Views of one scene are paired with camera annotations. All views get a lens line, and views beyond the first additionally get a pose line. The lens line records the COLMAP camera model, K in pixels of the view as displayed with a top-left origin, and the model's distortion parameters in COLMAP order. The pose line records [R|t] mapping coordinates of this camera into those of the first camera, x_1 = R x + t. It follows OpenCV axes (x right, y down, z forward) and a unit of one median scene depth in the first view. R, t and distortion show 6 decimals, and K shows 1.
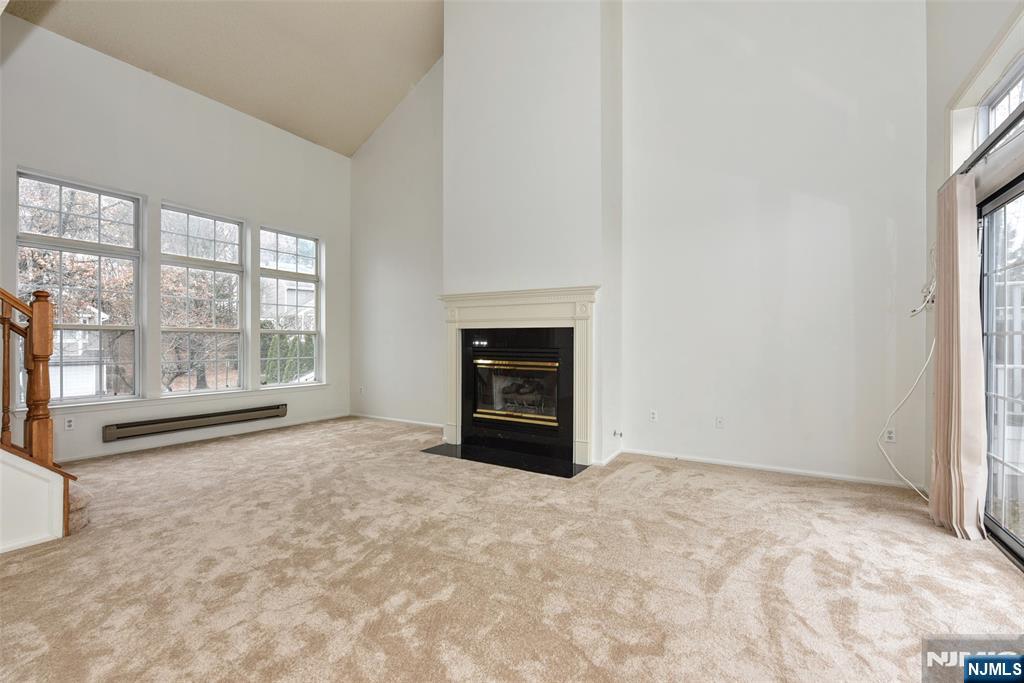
lens RADIAL K [[460.4, 0, 528.3], [0, 460.4, 338.9], [0, 0, 1]] dist [-0.000937, -0.000119]
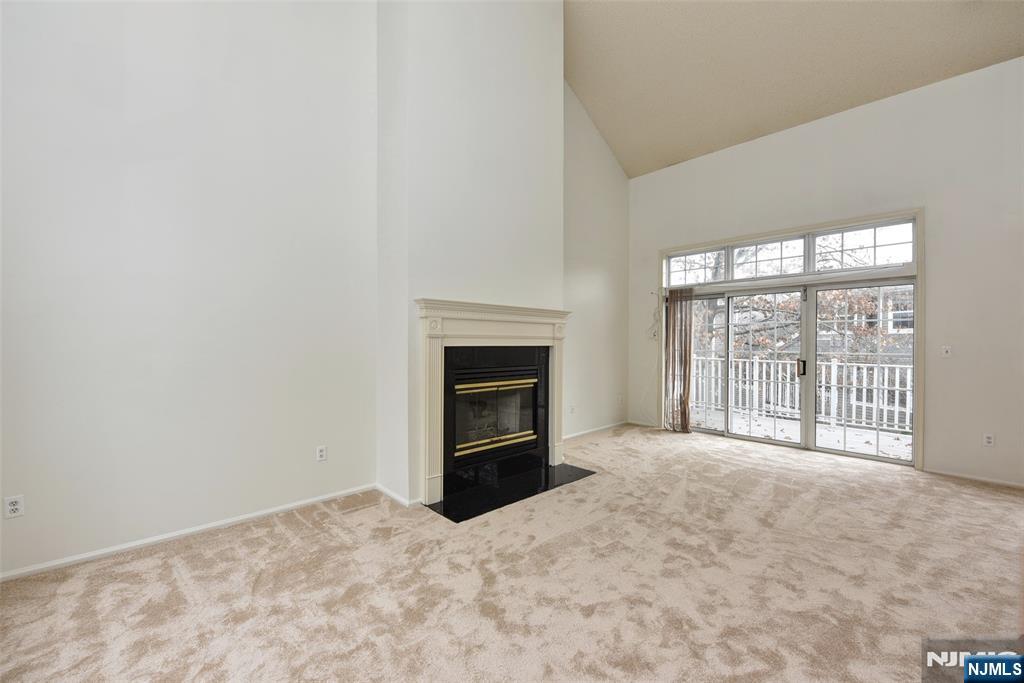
lens RADIAL K [[399.2, 0, 526.6], [0, 399.2, 345.9], [0, 0, 1]] dist [-0.000235, -0.000036]
pose [[0.269348, -0.006628, 0.963020, -0.809988], [-0.003483, 0.999963, 0.007857, -0.031145], [-0.963036, -0.005470, 0.269315, 0.749973]]
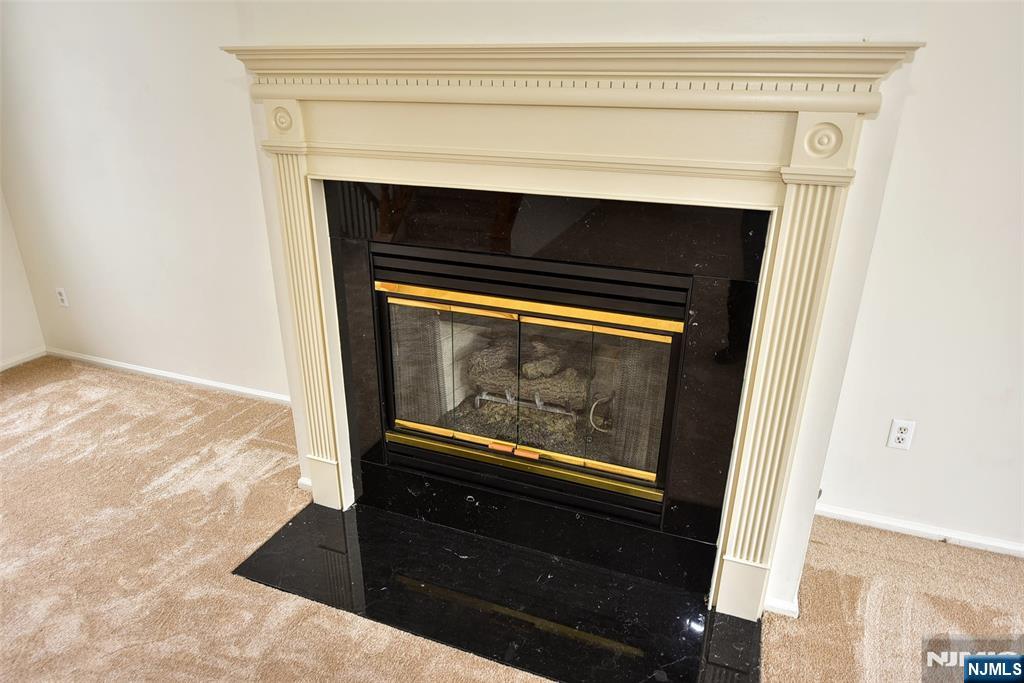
lens RADIAL K [[636.9, 0, 528.6], [0, 636.9, 338.8], [0, 0, 1]] dist [-0.000267, -0.001655]
pose [[0.984391, -0.051956, 0.168149, -0.098547], [-0.014748, 0.927718, 0.372991, -0.086591], [-0.175374, -0.369649, 0.912471, 0.622456]]
